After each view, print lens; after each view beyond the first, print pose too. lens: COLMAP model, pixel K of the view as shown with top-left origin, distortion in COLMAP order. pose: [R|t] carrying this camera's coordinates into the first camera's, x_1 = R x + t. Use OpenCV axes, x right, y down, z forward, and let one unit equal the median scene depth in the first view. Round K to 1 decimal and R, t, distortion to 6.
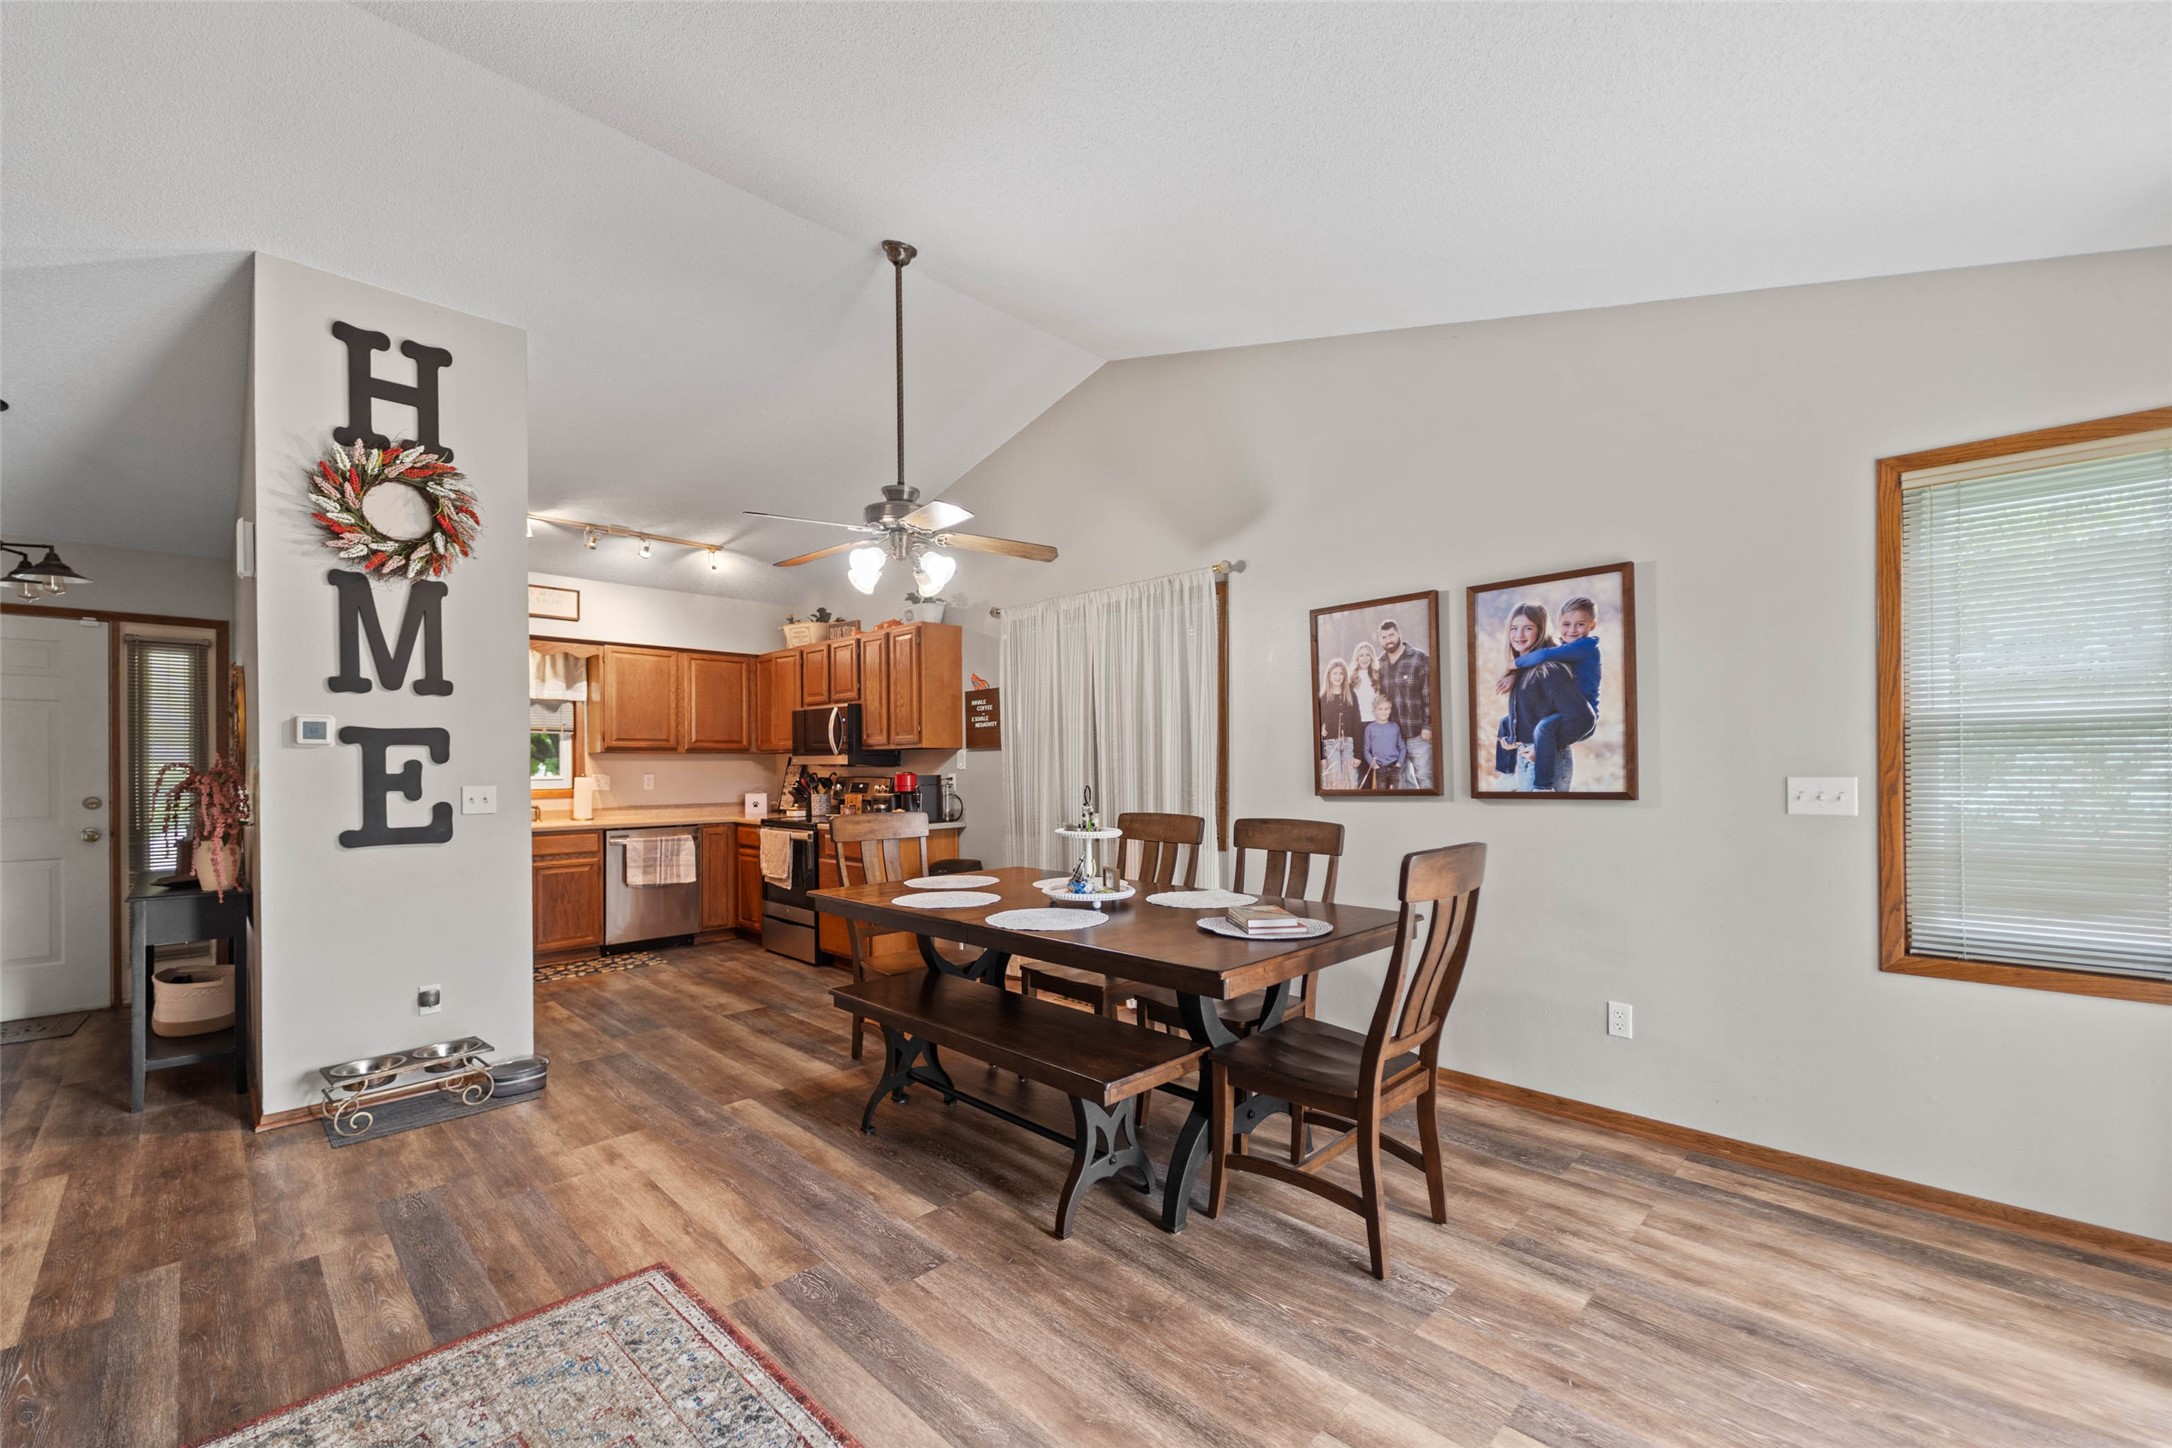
lens RADIAL K [[875.8, 0, 1100.4], [0, 875.8, 771.9], [0, 0, 1]] dist [0.004339, -0.002496]
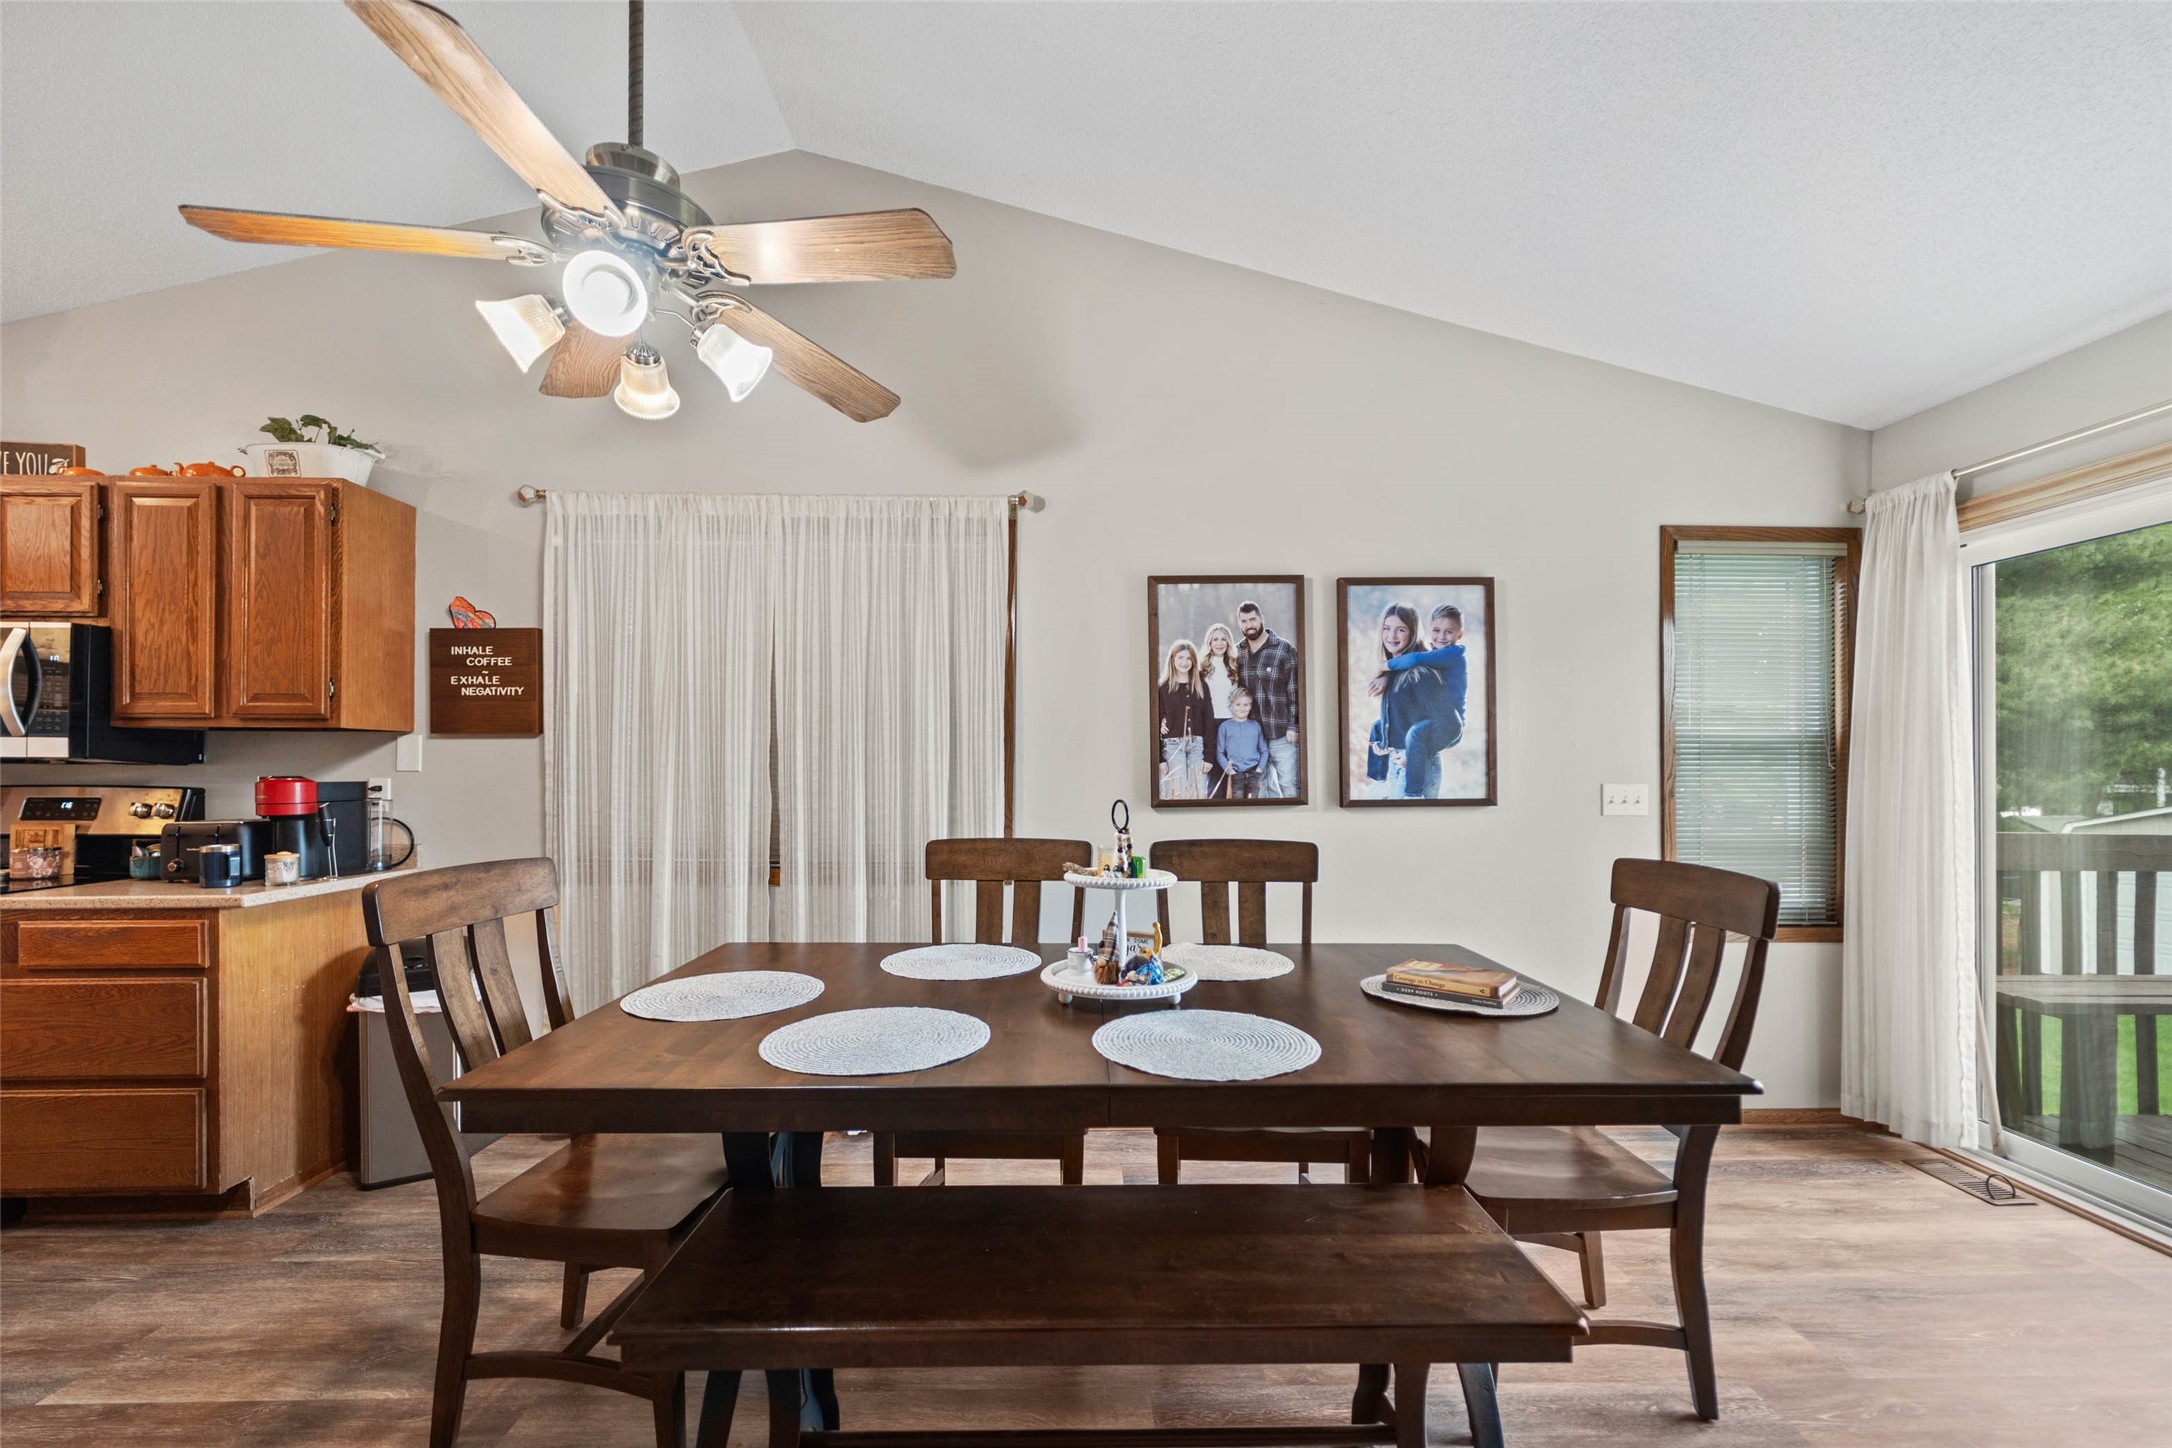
lens RADIAL K [[875.8, 0, 1085.3], [0, 875.8, 764.1], [0, 0, 1]] dist [0.004339, -0.002496]
pose [[0.701364, 0.014054, 0.712665, -0.395701], [-0.002810, 0.999852, -0.016952, 0.001231], [-0.712798, 0.009887, 0.701300, 0.513782]]
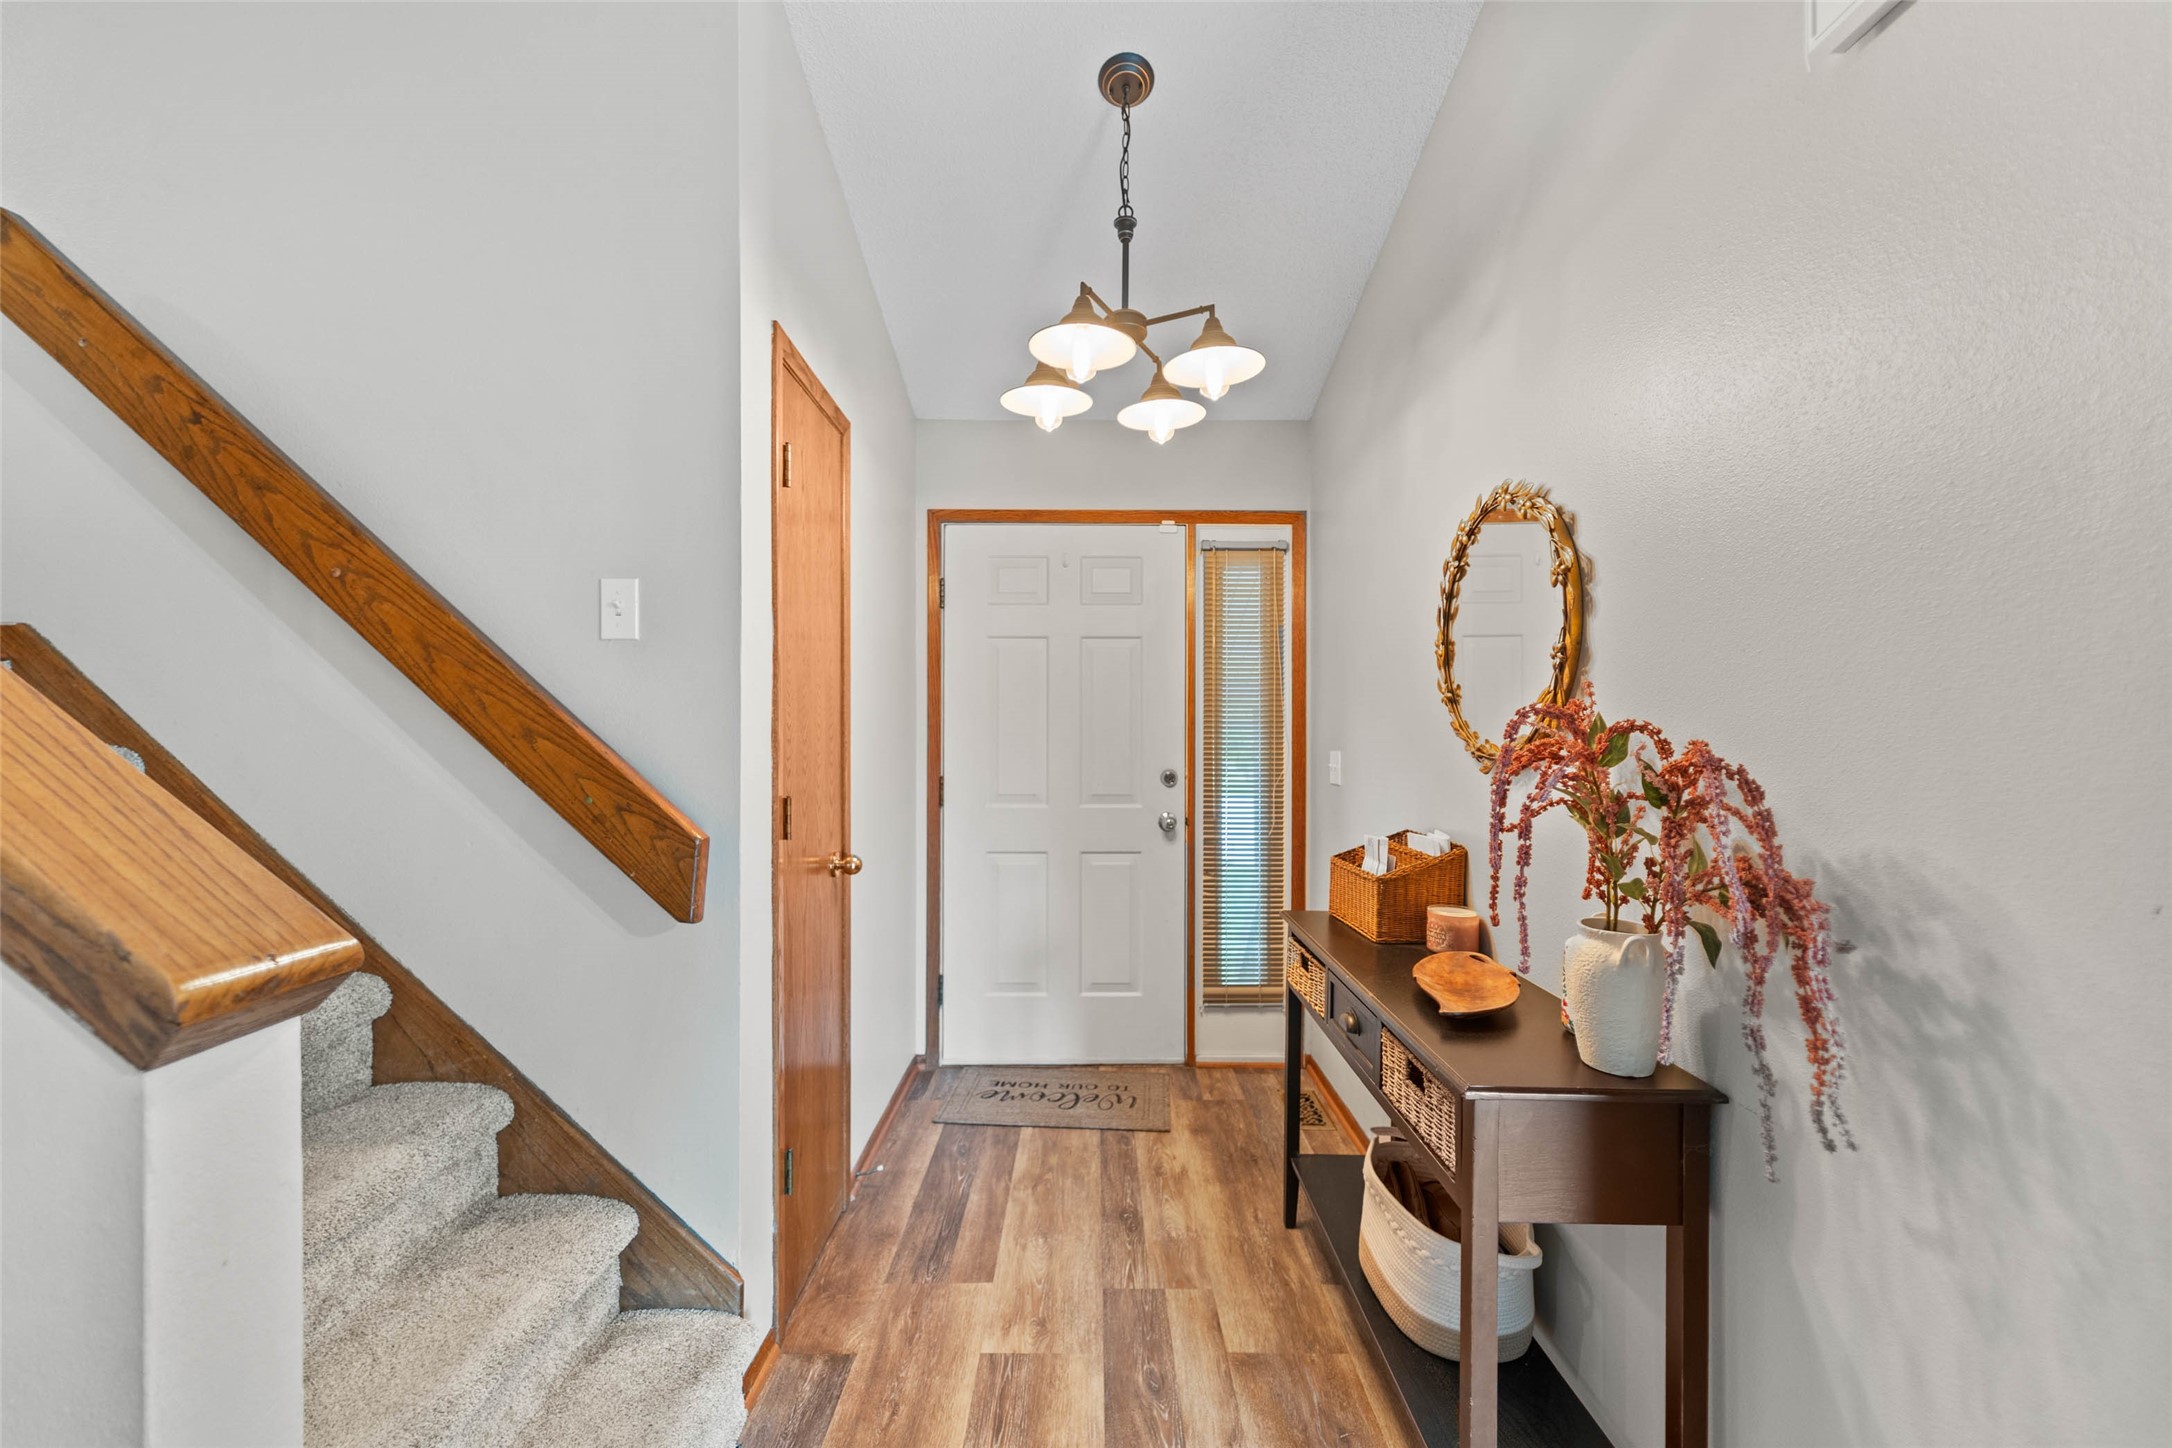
lens RADIAL K [[875.8, 0, 1086.3], [0, 875.8, 740.8], [0, 0, 1]] dist [0.004339, -0.002496]
pose [[0.690751, 0.008496, -0.723043, -0.886543], [-0.014257, 0.999897, -0.001871, 0.008161], [0.722952, 0.011601, 0.690801, 0.597741]]
